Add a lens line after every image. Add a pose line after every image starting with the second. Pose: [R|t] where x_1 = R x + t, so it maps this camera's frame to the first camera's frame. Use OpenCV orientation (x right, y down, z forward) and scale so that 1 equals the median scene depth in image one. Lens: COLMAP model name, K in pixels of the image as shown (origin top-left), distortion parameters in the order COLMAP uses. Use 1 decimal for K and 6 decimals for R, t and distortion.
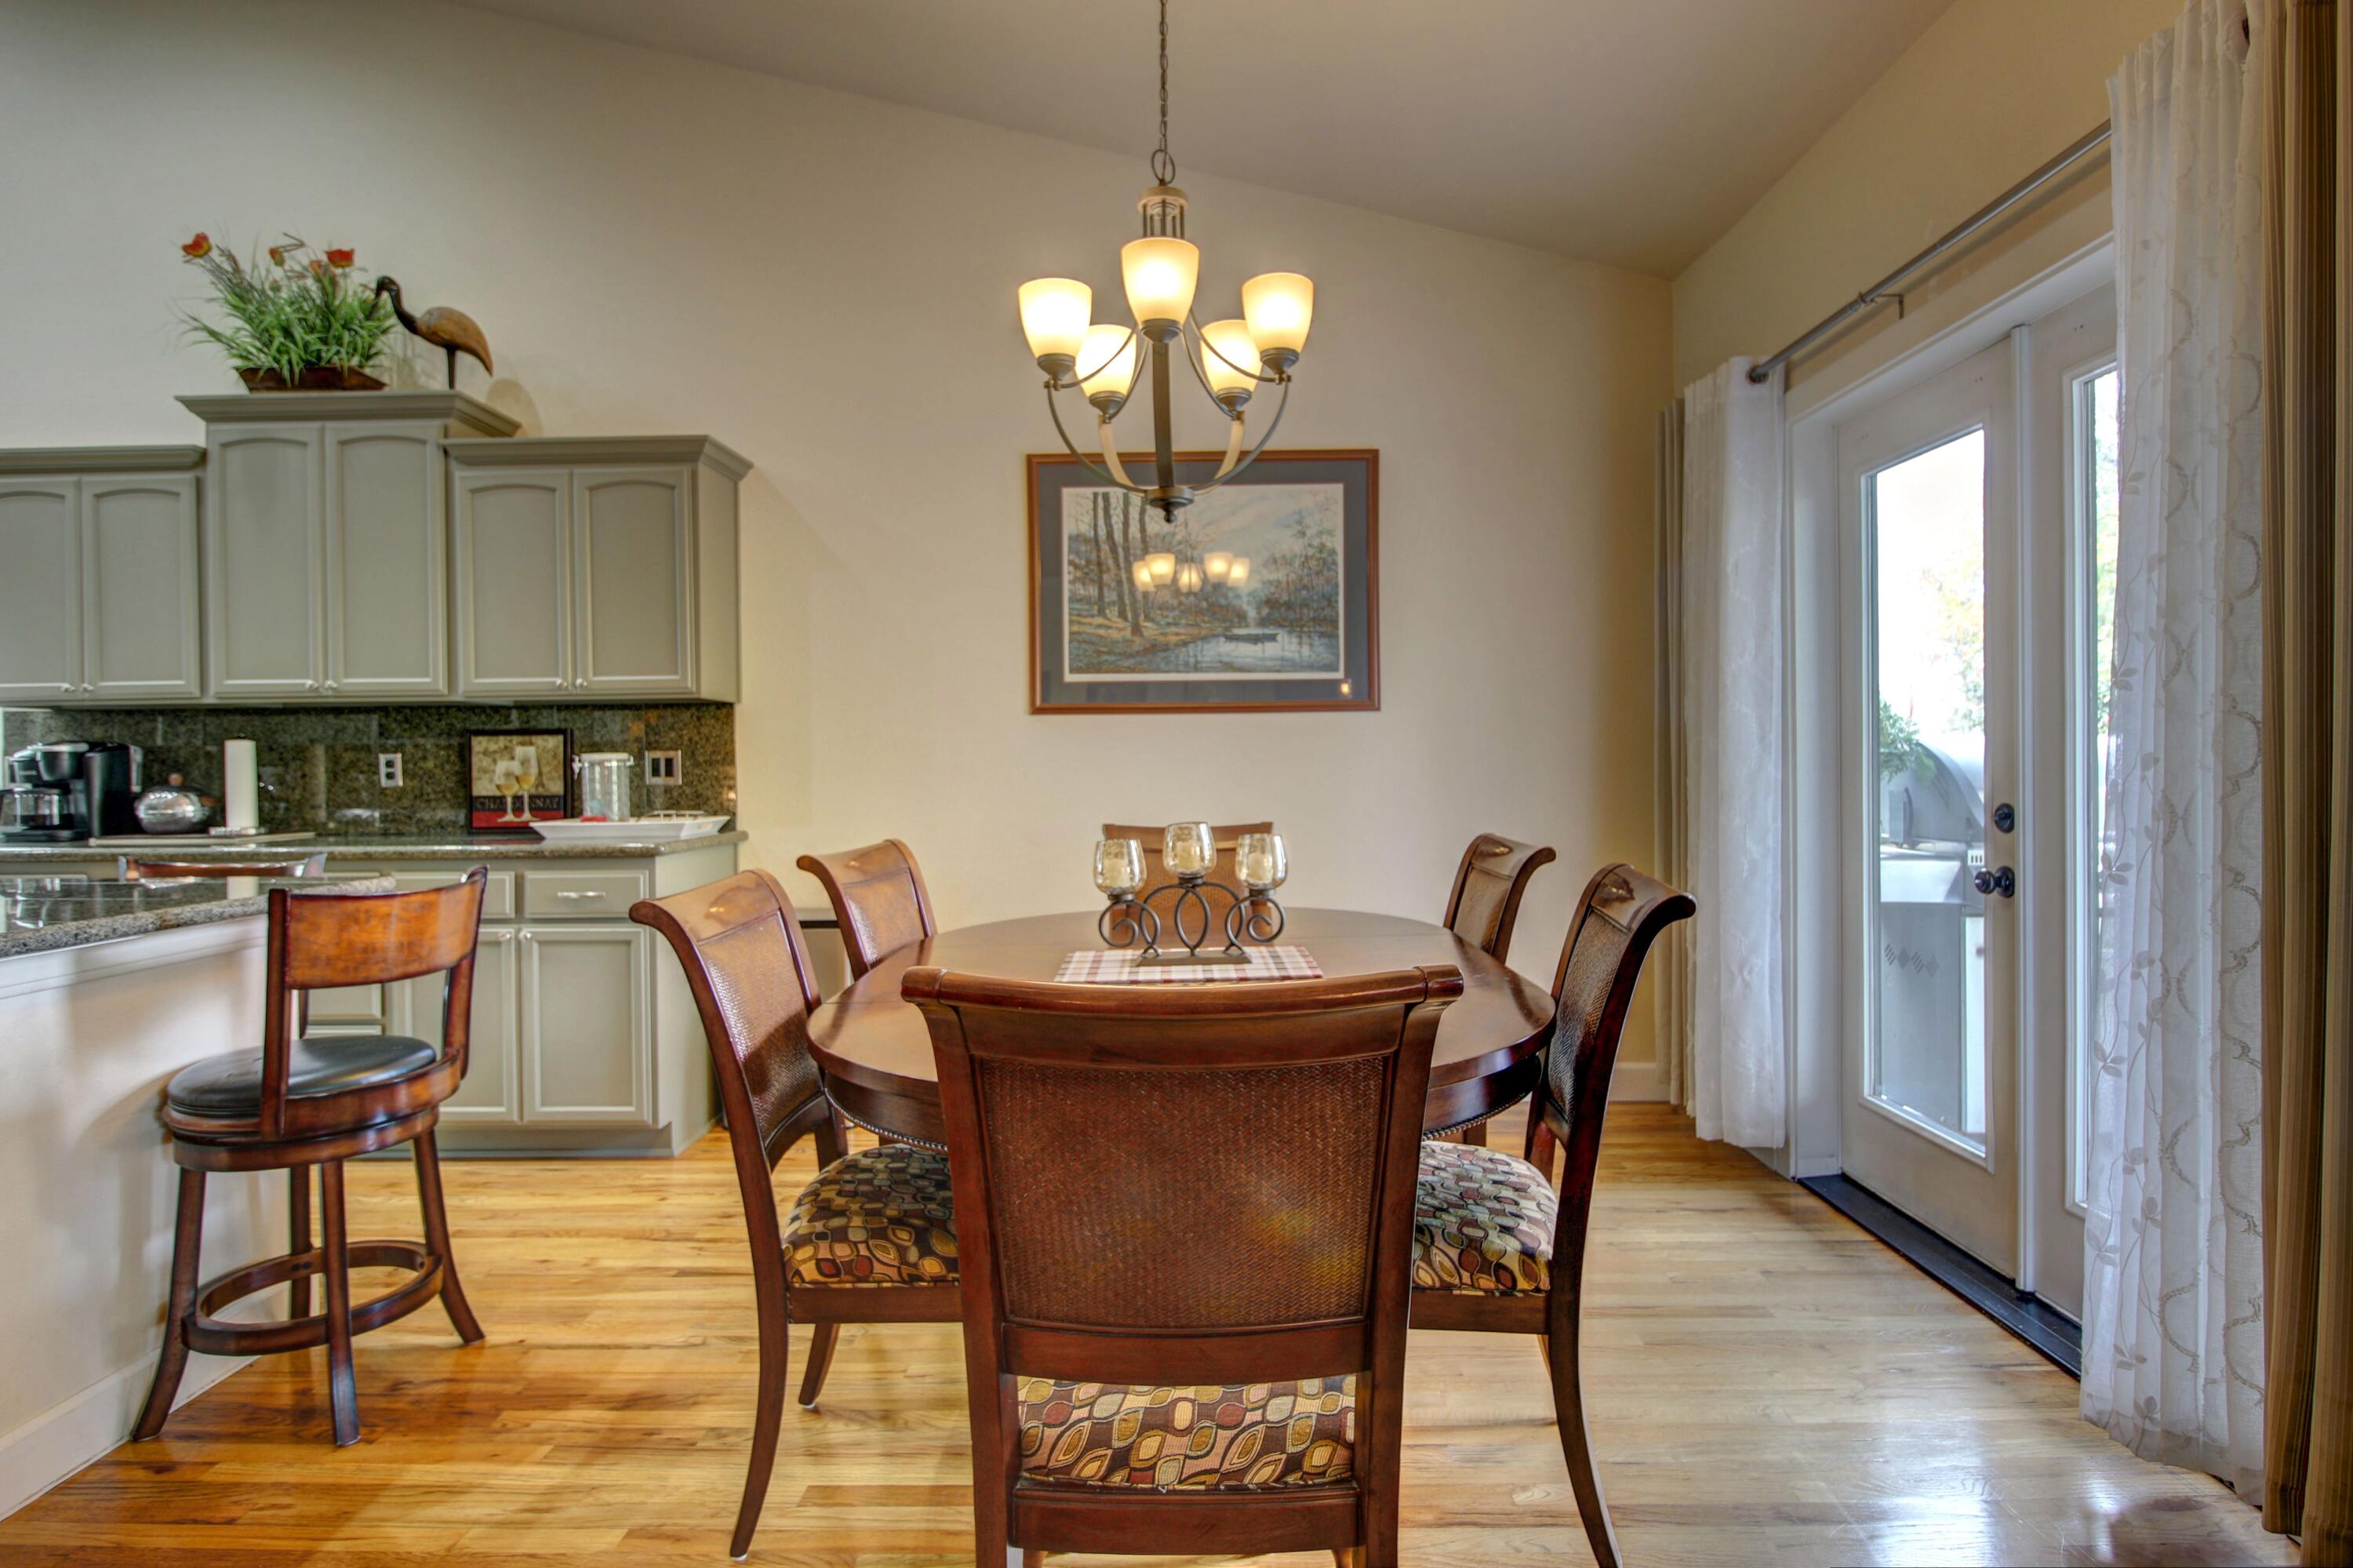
lens RADIAL K [[1254.8, 0, 1176.8], [0, 1254.8, 779.3], [0, 0, 1]] dist [-0.002302, -0.002000]
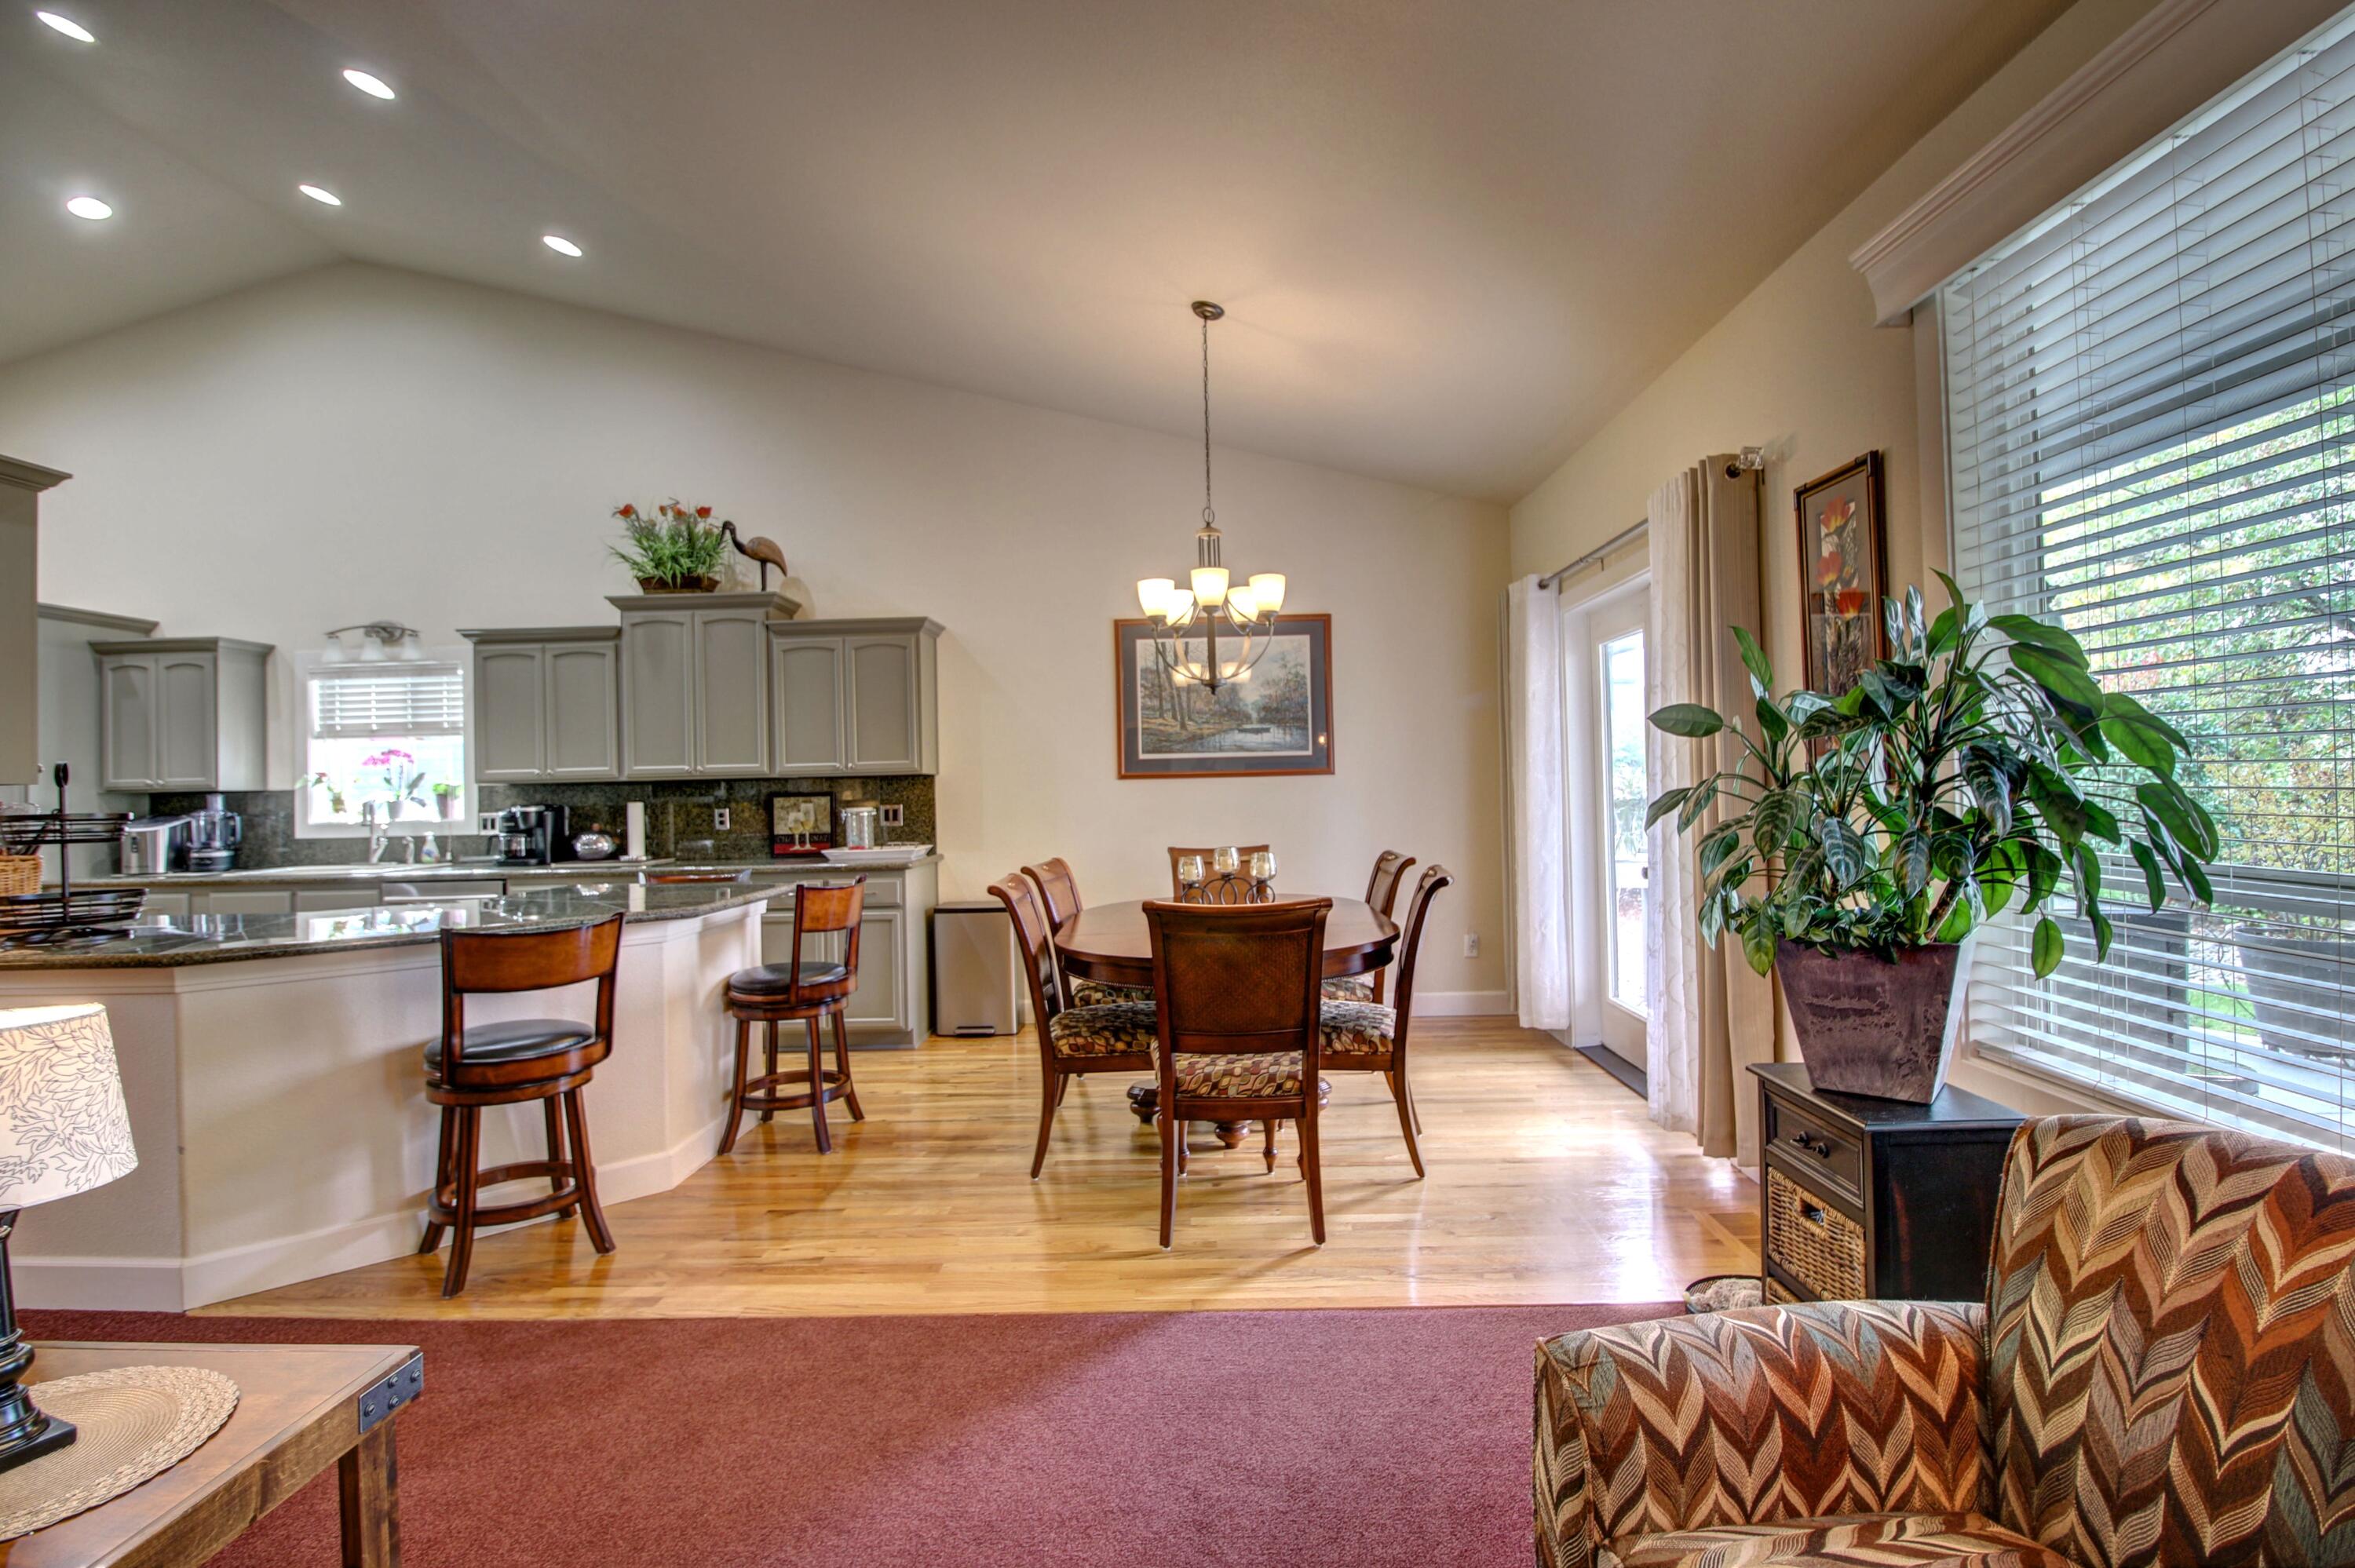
lens RADIAL K [[1118.1, 0, 1185.1], [0, 1118.1, 779.6], [0, 0, 1]] dist [-0.003994, -0.008354]
pose [[0.999916, -0.012933, 0.000714, -0.037361], [0.012945, 0.999708, -0.020397, -0.024735], [-0.000450, 0.020405, 0.999792, -0.515595]]
